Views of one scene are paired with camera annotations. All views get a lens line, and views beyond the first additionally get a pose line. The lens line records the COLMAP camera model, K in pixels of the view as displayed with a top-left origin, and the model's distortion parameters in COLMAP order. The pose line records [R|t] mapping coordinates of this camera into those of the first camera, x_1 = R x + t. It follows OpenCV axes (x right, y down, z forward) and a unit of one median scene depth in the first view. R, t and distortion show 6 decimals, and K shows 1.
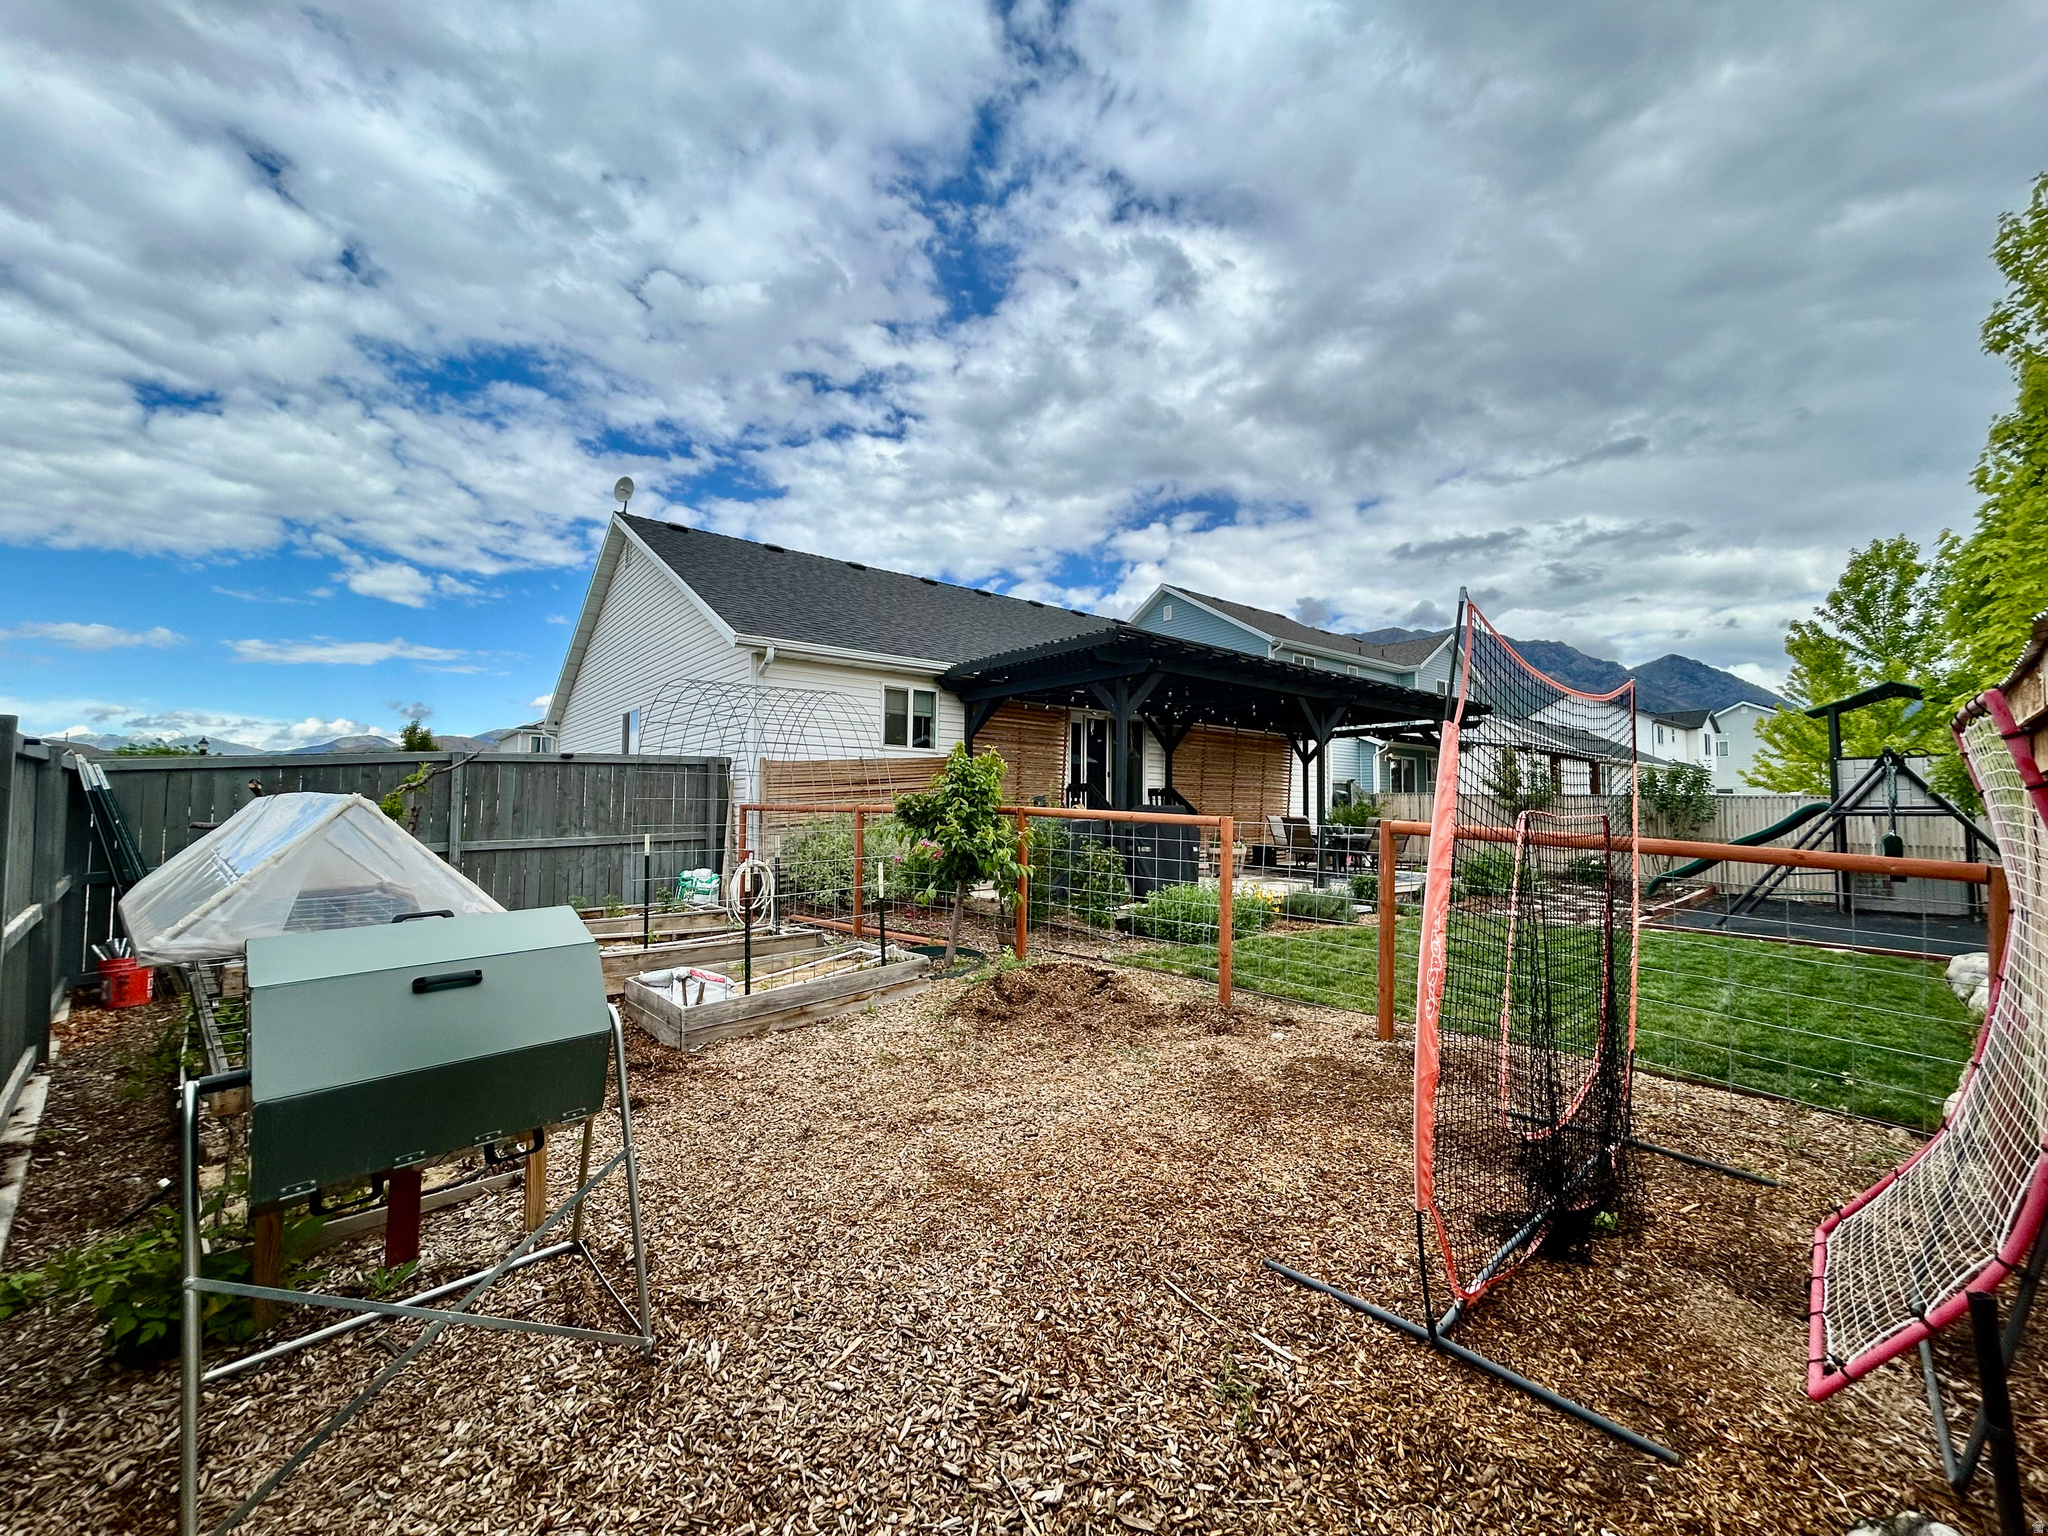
lens RADIAL K [[819.6, 0, 1024.4], [0, 819.6, 769.5], [0, 0, 1]] dist [-0.002723, -0.000277]
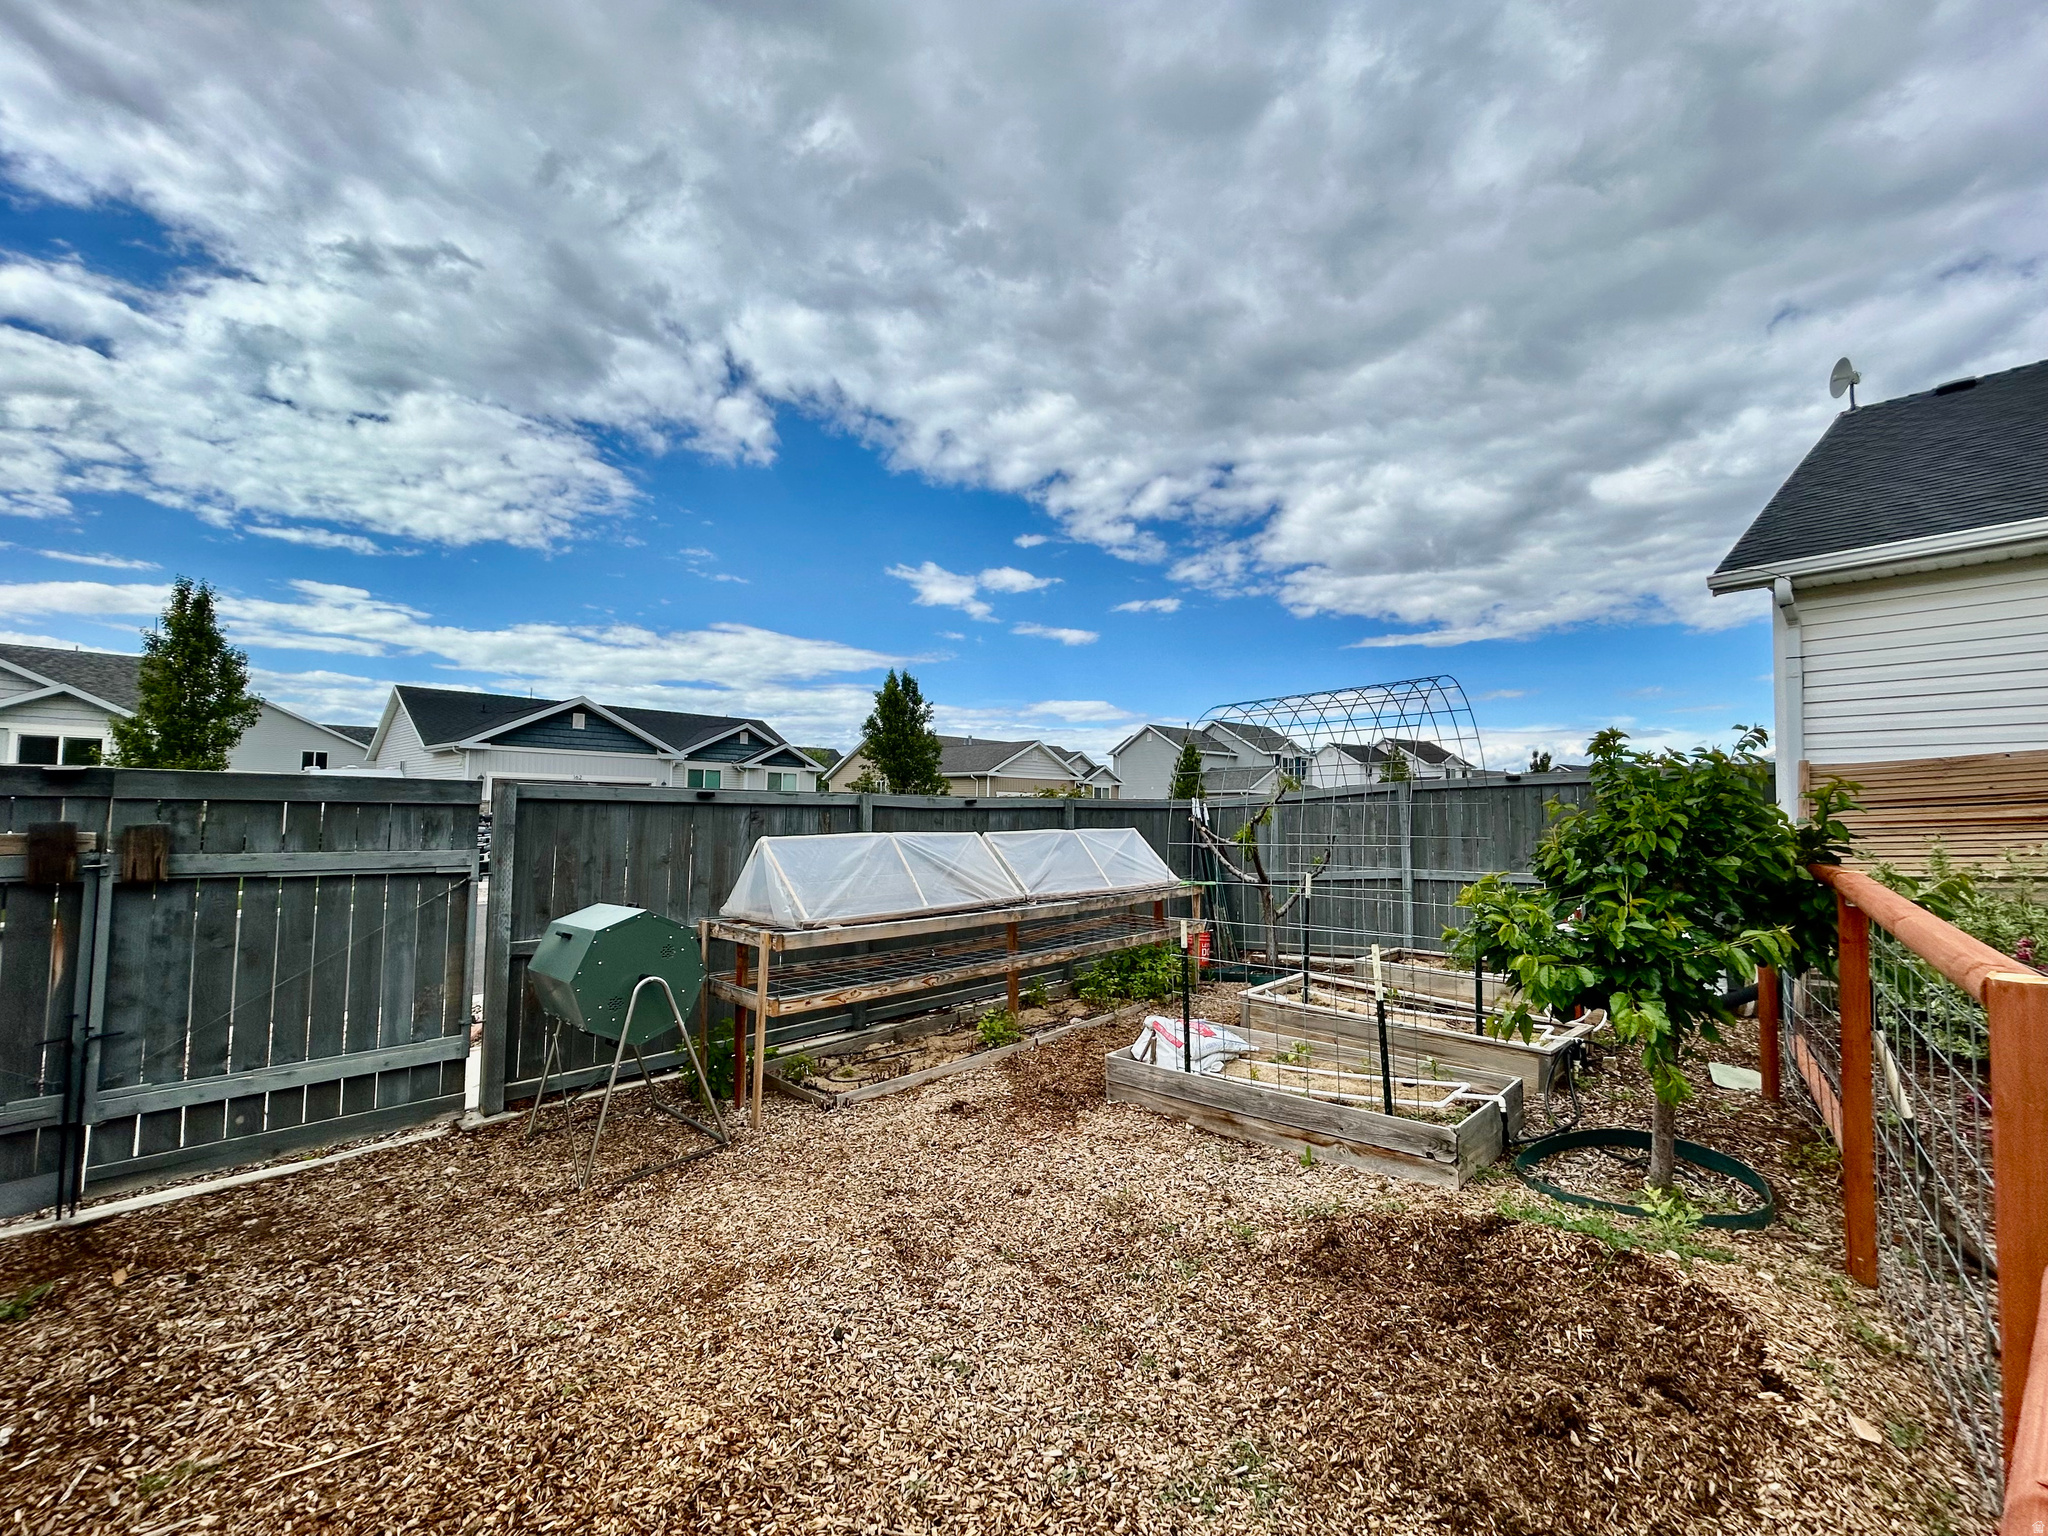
lens RADIAL K [[819.6, 0, 1024.4], [0, 819.6, 769.5], [0, 0, 1]] dist [-0.002723, -0.000277]
pose [[-0.021657, -0.077130, -0.996786, 0.547873], [0.009543, 0.996958, -0.077350, 0.044589], [0.999720, -0.011188, -0.020855, 0.945698]]
